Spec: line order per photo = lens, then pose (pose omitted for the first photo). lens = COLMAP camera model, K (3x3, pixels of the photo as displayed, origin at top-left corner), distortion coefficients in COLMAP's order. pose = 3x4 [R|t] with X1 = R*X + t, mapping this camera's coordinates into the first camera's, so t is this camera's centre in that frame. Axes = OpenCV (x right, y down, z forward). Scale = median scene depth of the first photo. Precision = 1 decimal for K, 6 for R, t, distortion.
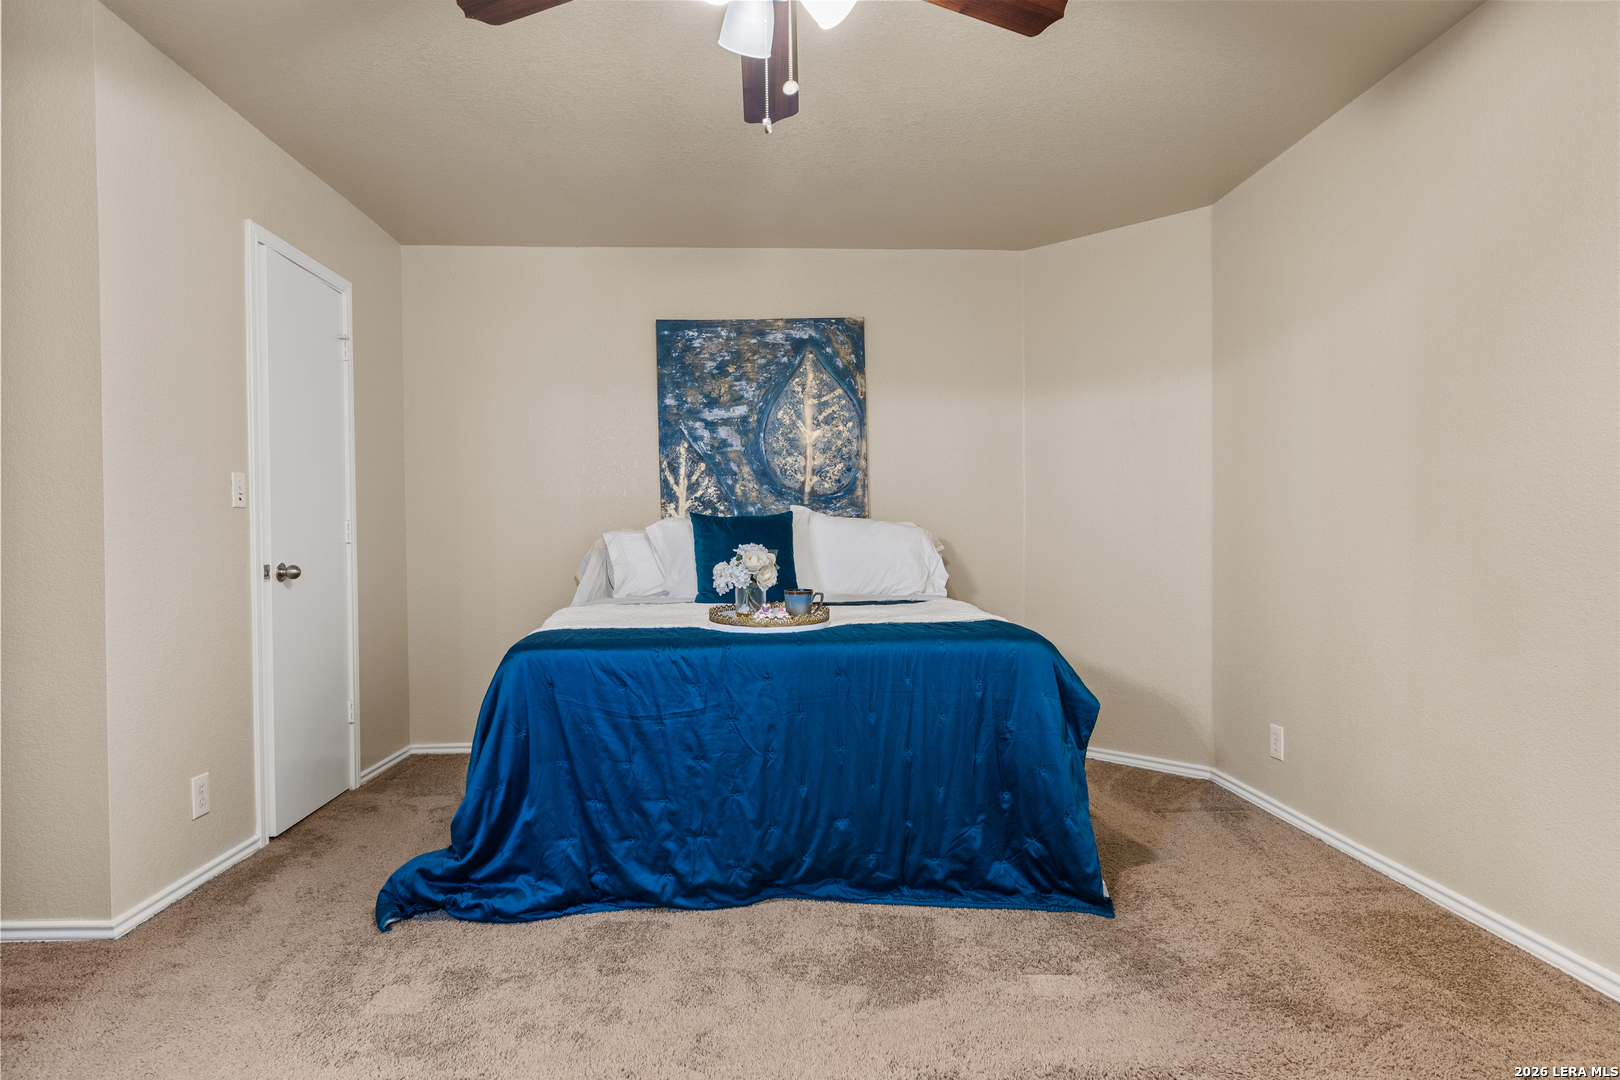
lens RADIAL K [[899.6, 0, 810.0], [0, 899.6, 540.0], [0, 0, 1]] dist [0.004134, 0.001021]
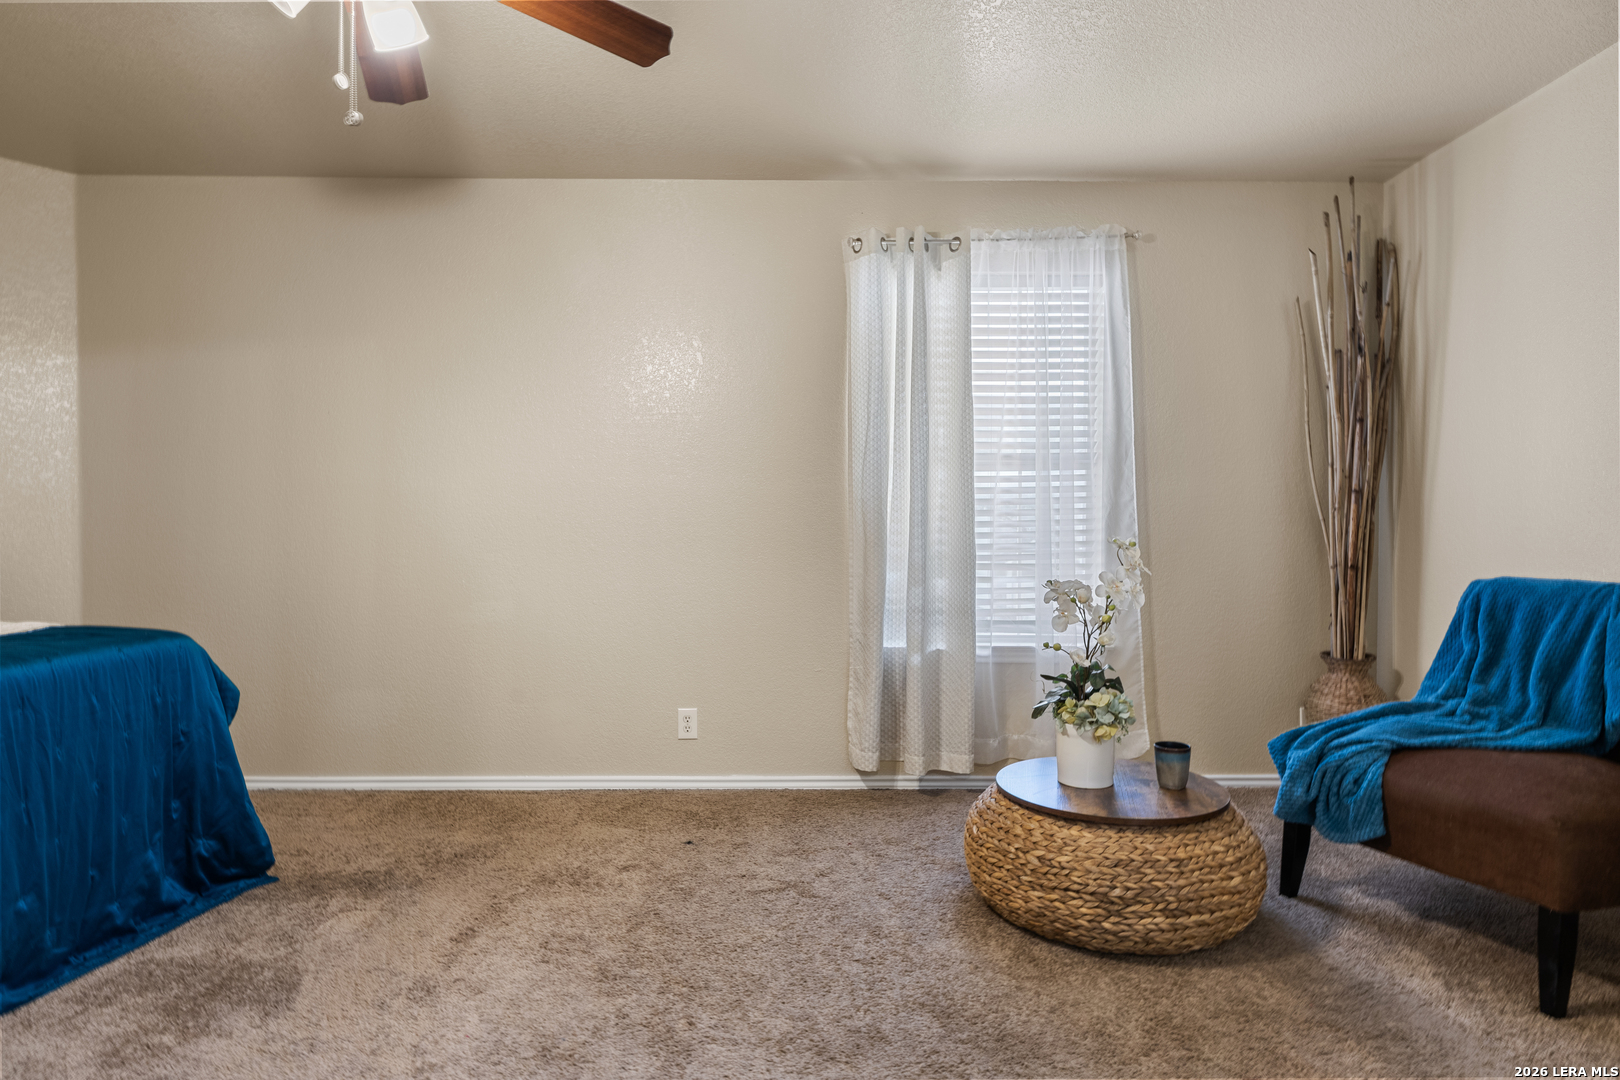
lens RADIAL K [[899.6, 0, 810.0], [0, 899.6, 540.0], [0, 0, 1]] dist [0.004134, 0.001021]
pose [[0.035724, -0.001414, 0.999361, -0.706014], [-0.000155, 0.999999, 0.001421, 0.007342], [-0.999362, -0.000205, 0.035723, 0.311178]]
